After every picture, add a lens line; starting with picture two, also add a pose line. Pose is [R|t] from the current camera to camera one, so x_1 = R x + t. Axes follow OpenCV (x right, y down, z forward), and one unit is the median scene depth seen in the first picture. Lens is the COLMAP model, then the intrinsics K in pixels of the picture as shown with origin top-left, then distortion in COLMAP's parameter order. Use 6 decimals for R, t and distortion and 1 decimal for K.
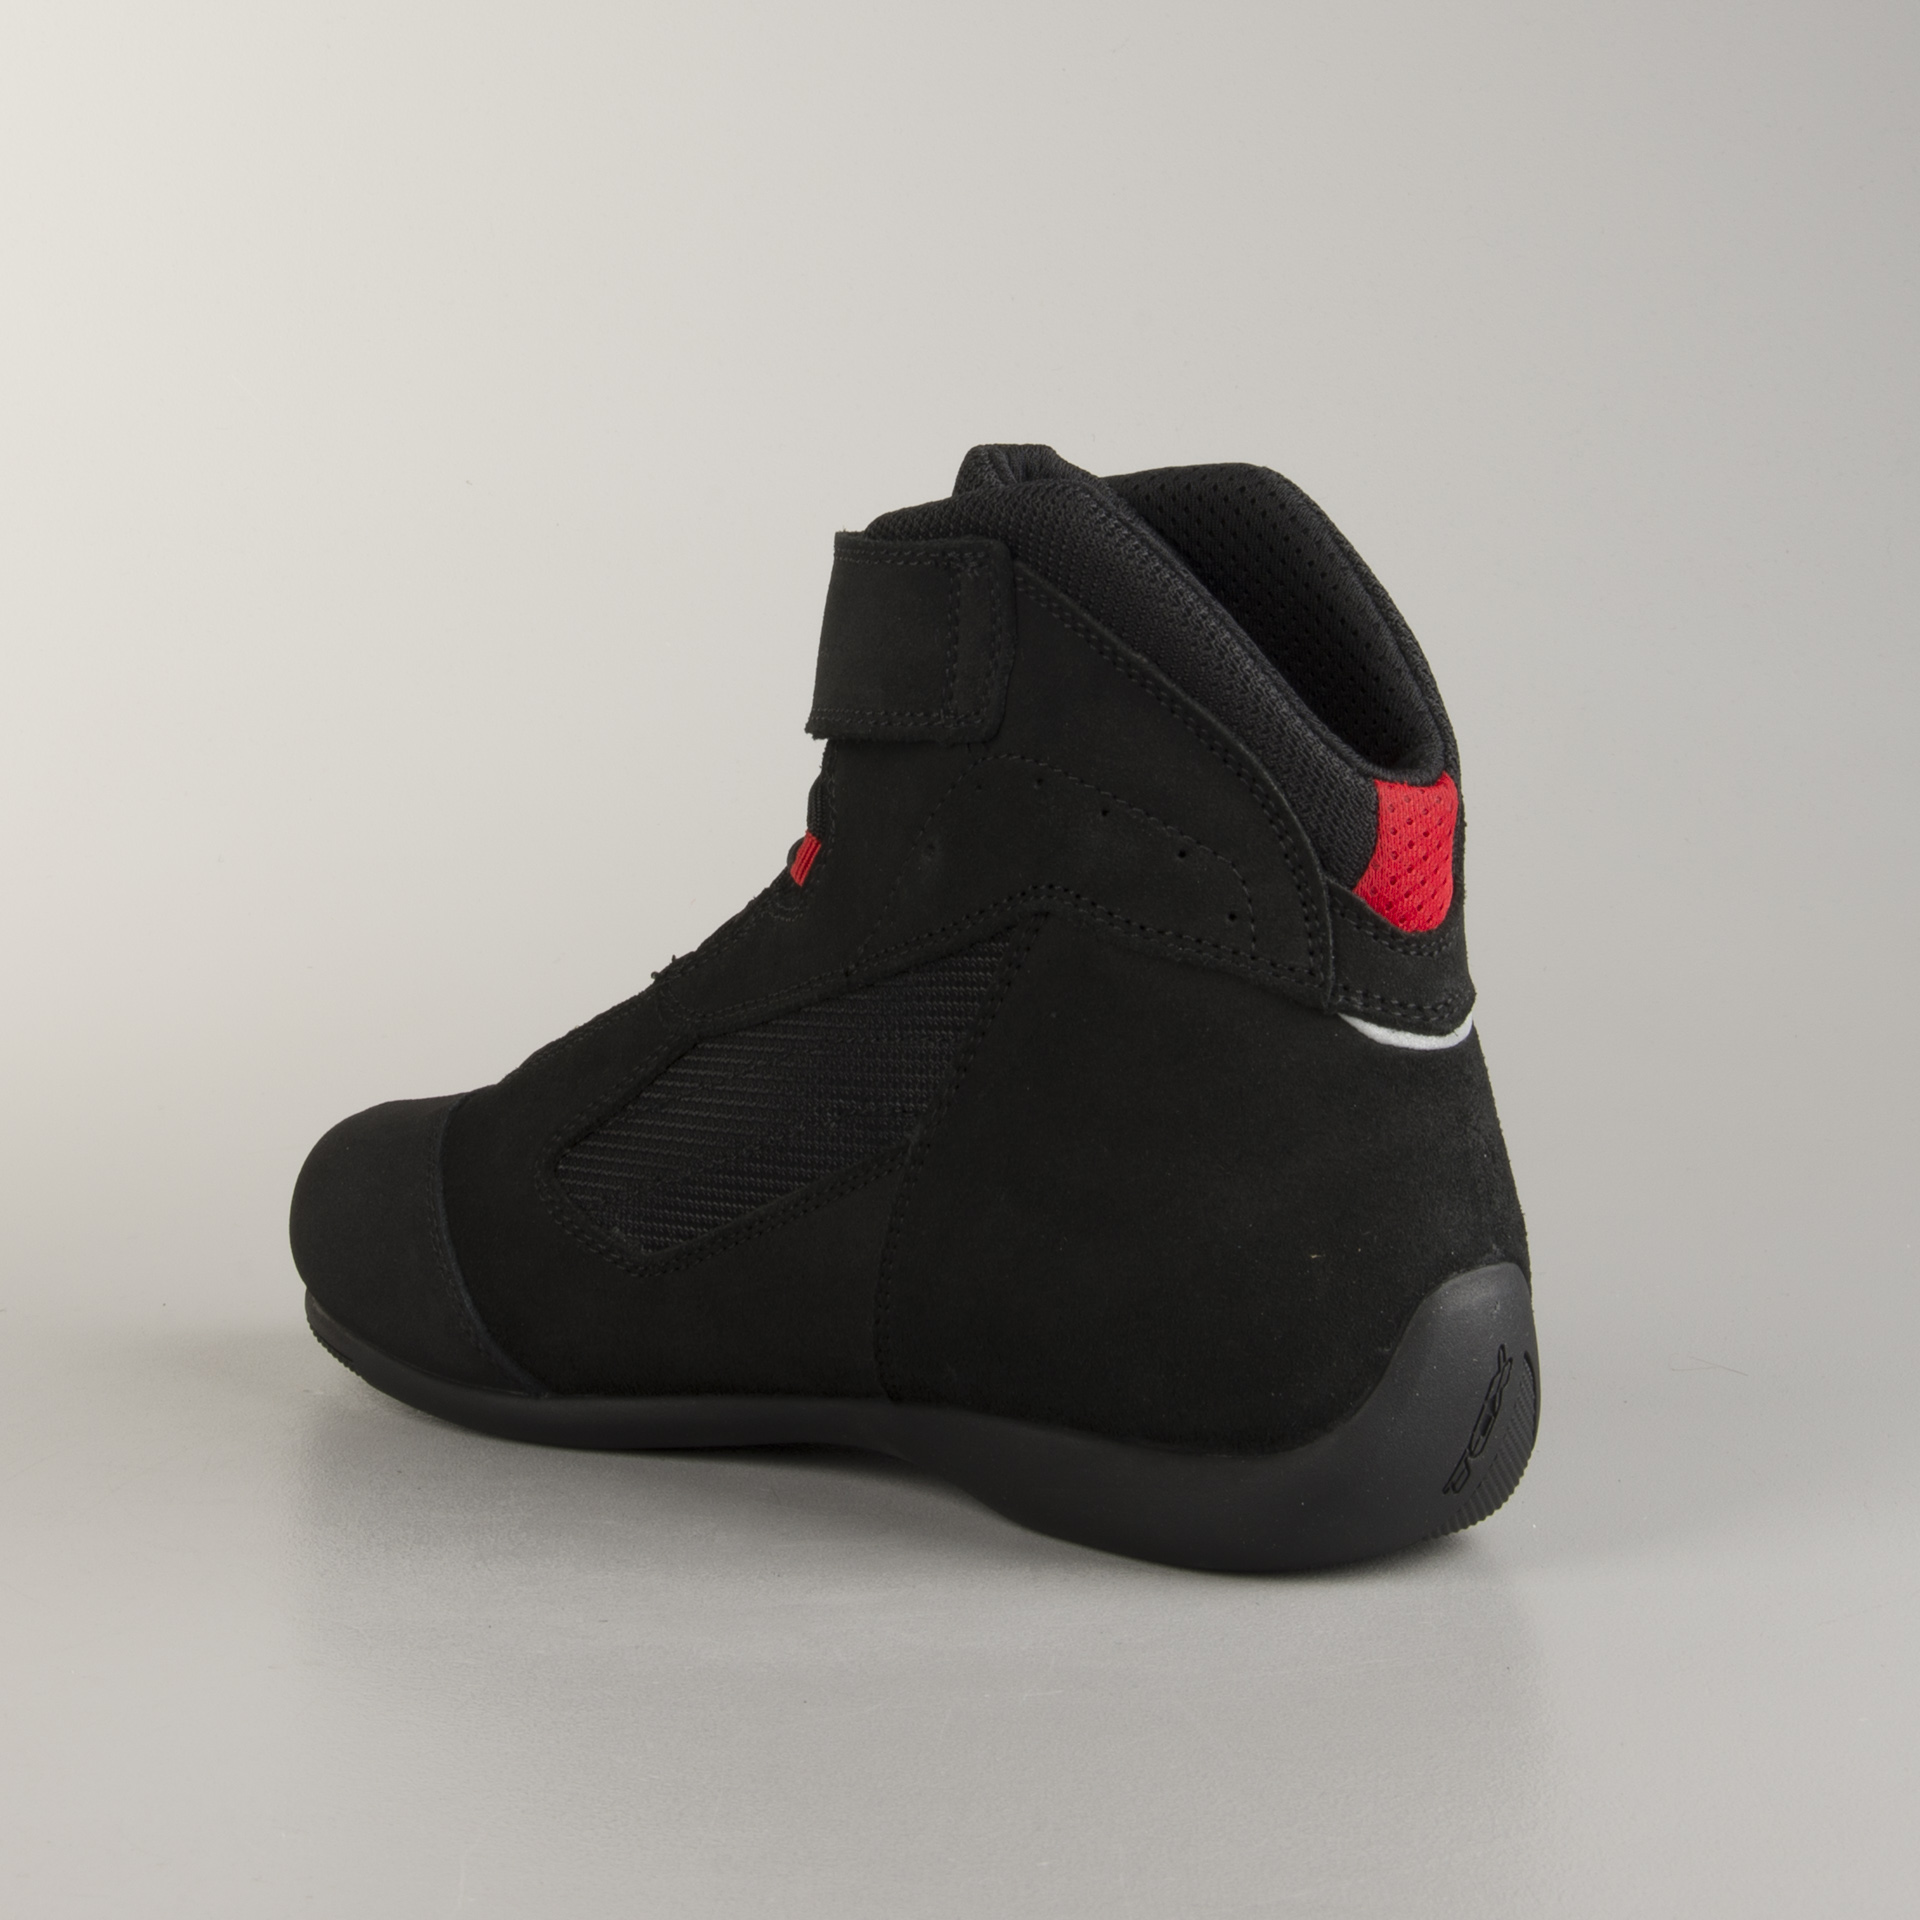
lens RADIAL K [[5022.4, 0, 960.0], [0, 5022.4, 960.0], [0, 0, 1]] dist [-0.285061, -0.175712]
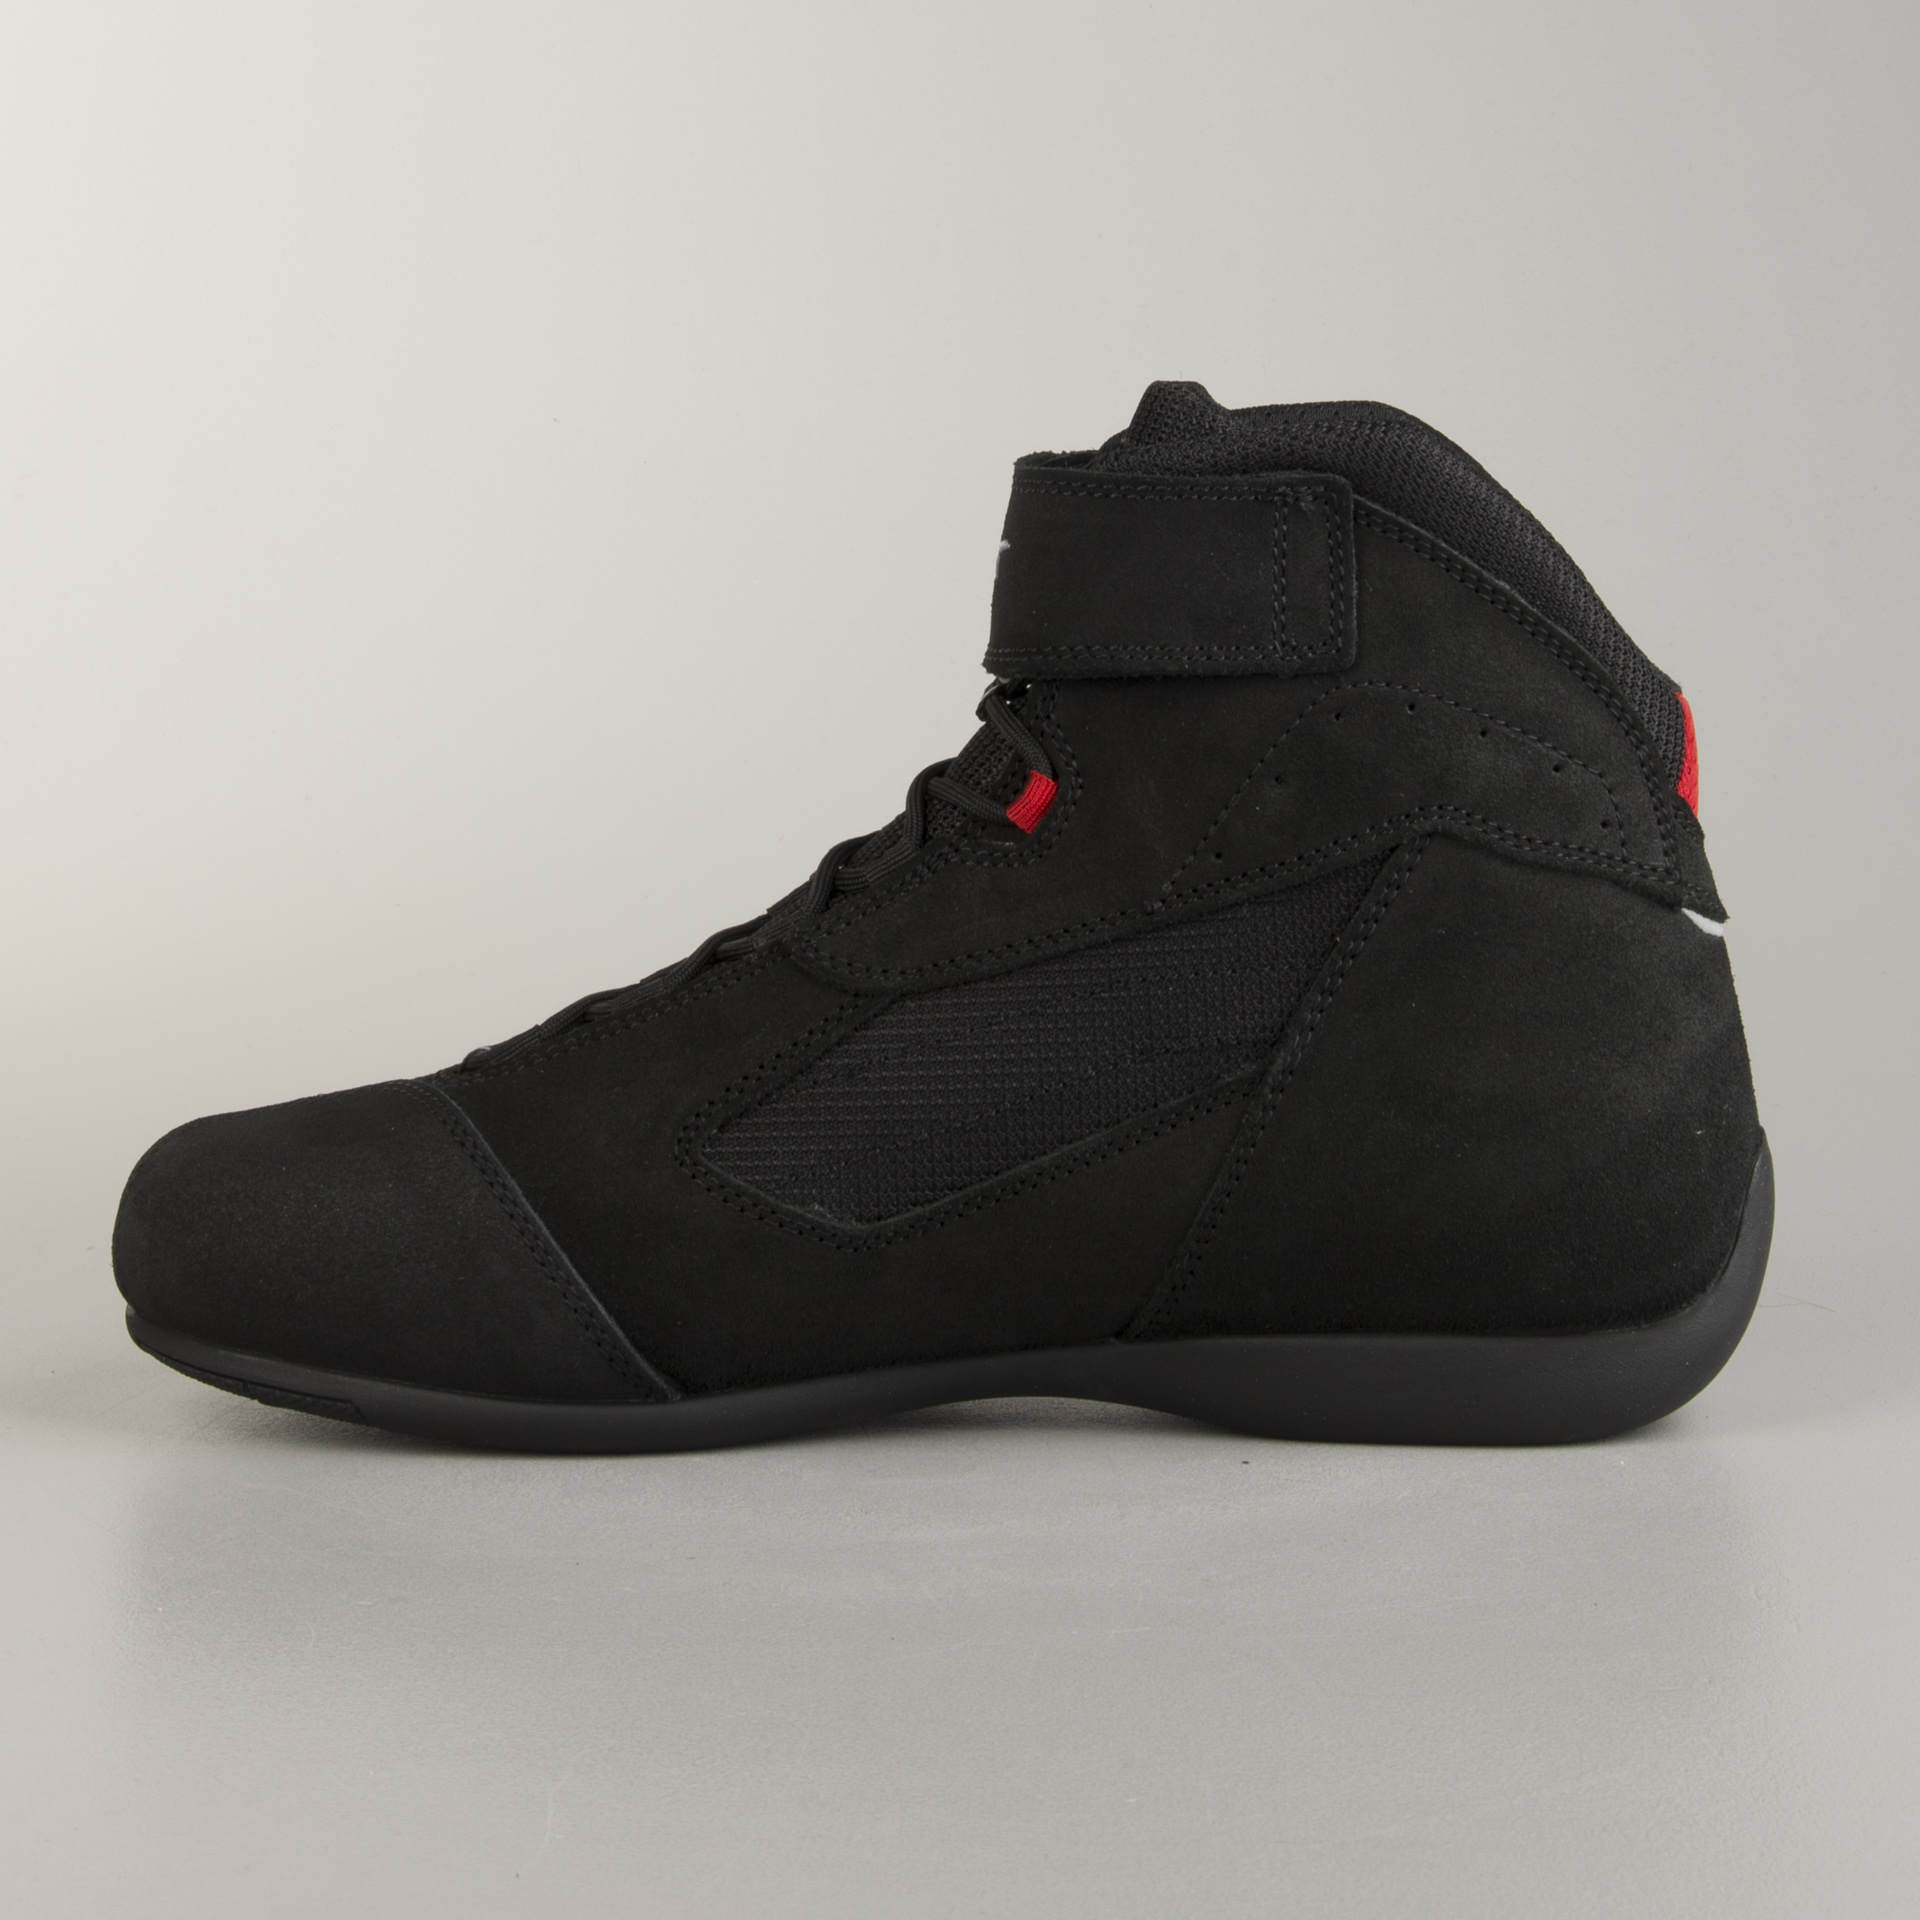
lens RADIAL K [[5022.4, 0, 960.0], [0, 5022.4, 960.0], [0, 0, 1]] dist [-0.285061, -0.175712]
pose [[0.741851, -0.075565, 0.666293, -0.749689], [0.072275, 0.996852, 0.032583, -0.024140], [-0.666658, 0.023985, 0.744978, 0.298330]]
